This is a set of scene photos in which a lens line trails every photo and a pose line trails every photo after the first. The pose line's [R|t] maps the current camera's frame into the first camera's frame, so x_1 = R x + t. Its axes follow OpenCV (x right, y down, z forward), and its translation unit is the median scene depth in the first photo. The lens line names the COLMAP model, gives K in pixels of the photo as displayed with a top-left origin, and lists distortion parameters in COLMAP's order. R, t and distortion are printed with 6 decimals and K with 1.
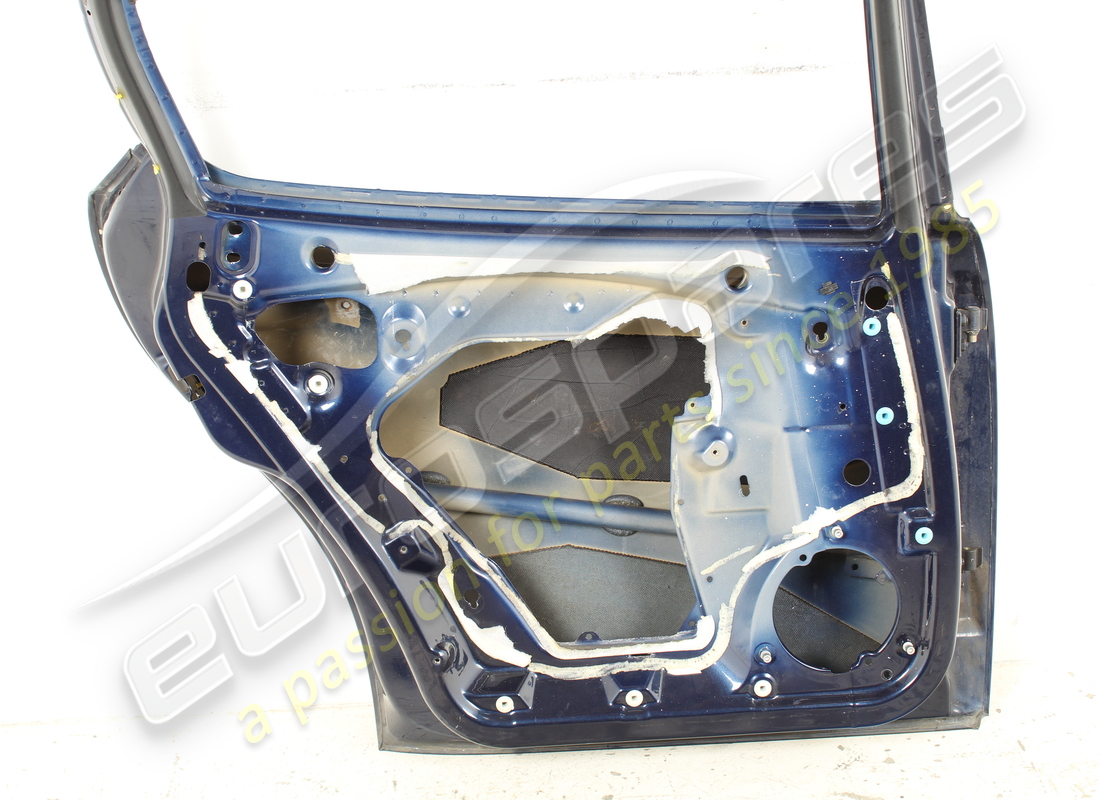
lens RADIAL K [[1711.5, 0, 550.0], [0, 1711.5, 400.0], [0, 0, 1]] dist [-0.015017, 0.069334]
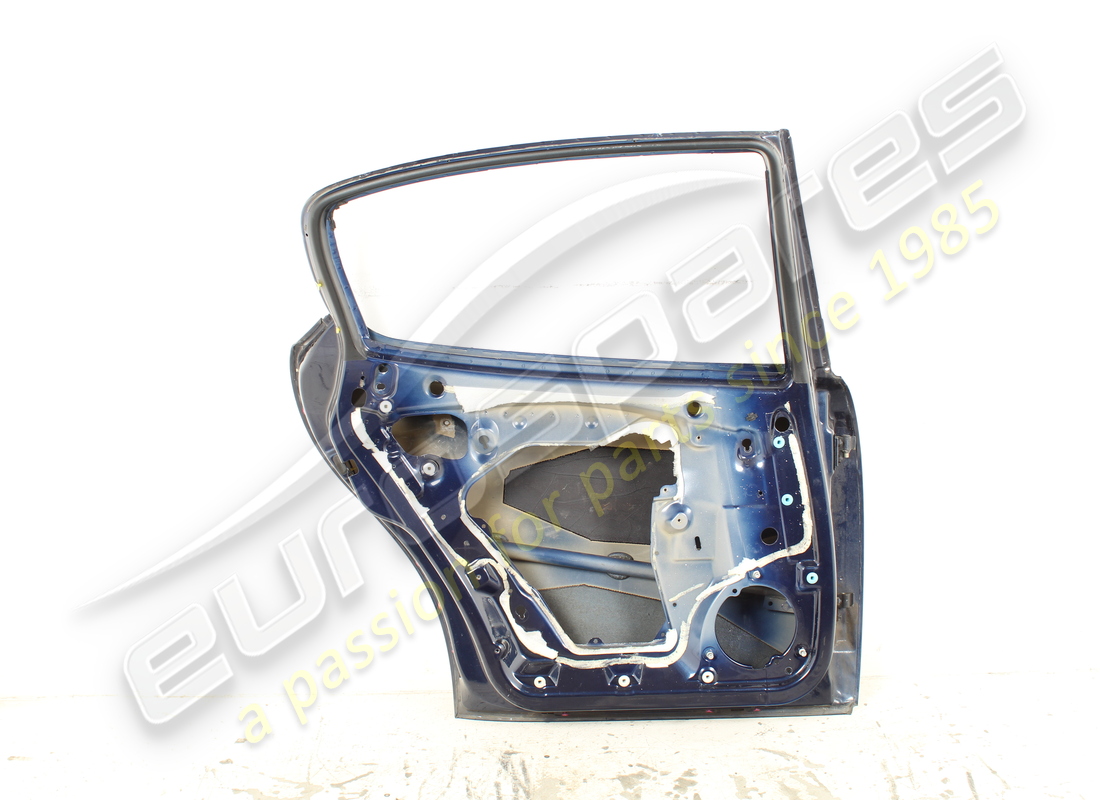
lens RADIAL K [[1502.6, 0, 550.0], [0, 1502.6, 400.0], [0, 0, 1]] dist [-0.007806, -0.015734]
pose [[0.999511, 0.028322, -0.013256, -0.006813], [-0.029800, 0.991154, -0.129330, 0.102572], [0.009476, 0.129662, 0.991513, -0.381136]]
